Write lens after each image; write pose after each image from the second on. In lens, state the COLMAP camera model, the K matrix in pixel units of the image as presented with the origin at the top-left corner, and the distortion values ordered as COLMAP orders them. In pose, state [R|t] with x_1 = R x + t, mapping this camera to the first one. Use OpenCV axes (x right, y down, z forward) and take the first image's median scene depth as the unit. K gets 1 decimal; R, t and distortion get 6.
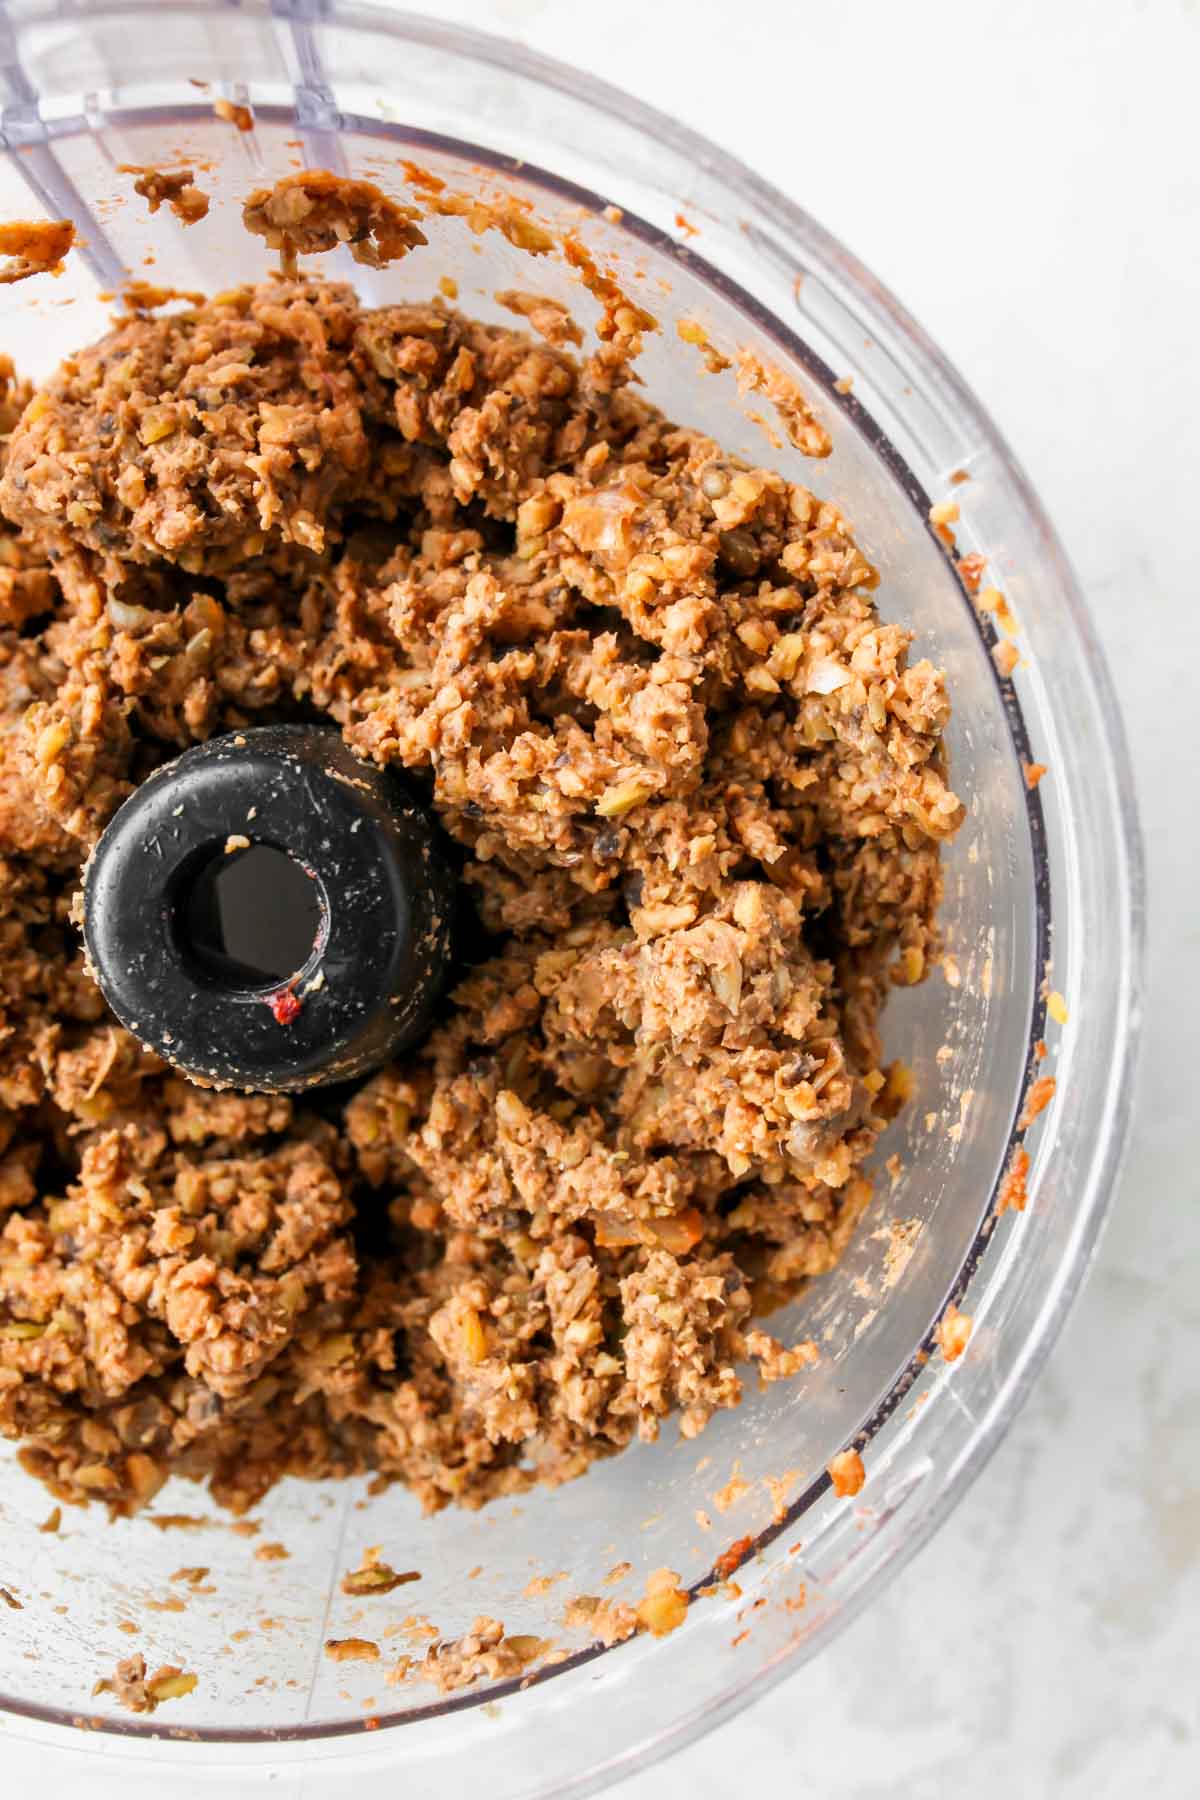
lens RADIAL K [[2135.9, 0, 600.0], [0, 2135.9, 900.0], [0, 0, 1]] dist [-0.081332, 0.013334]
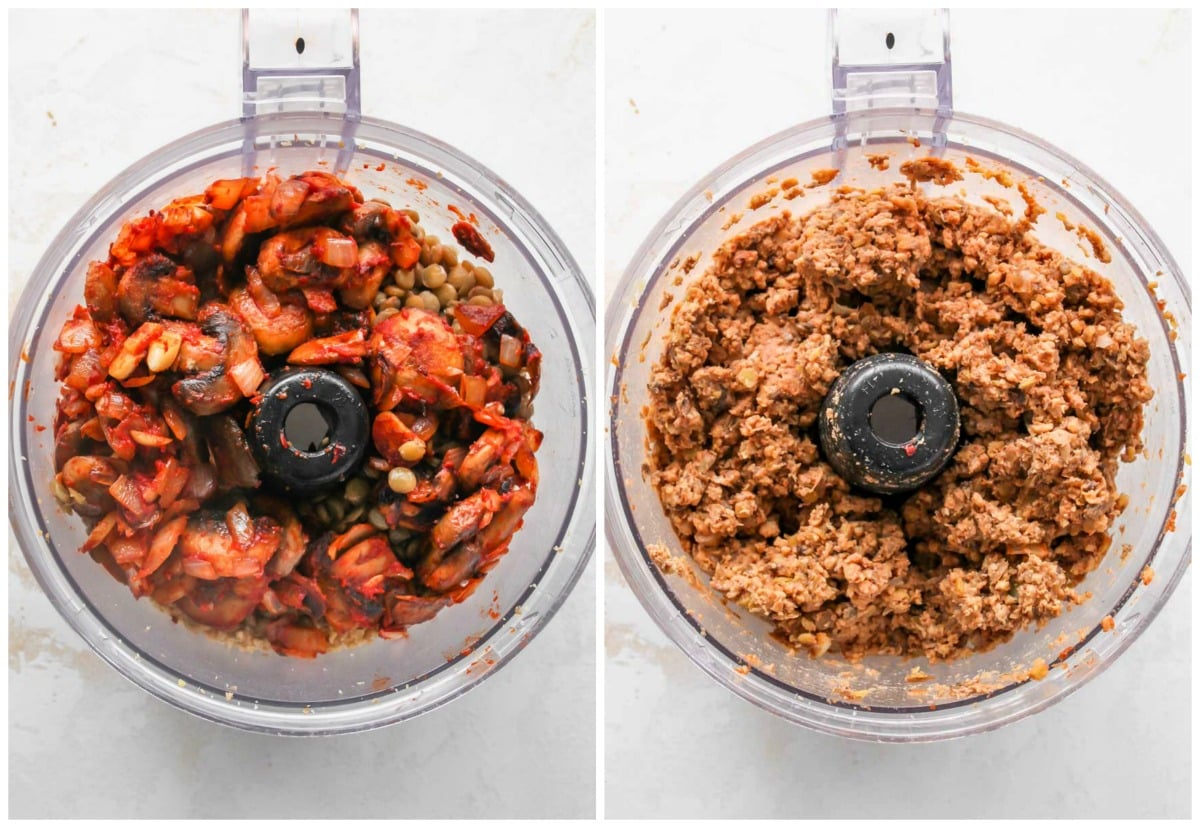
lens RADIAL K [[1789.8, 0, 600.0], [0, 1789.8, 414.0], [0, 0, 1]] dist [-0.134999, 0.044675]
pose [[0.994158, 0.040764, -0.099944, -0.293954], [-0.048709, 0.995733, -0.078379, 0.189345], [0.096323, 0.082789, 0.991901, -1.252875]]
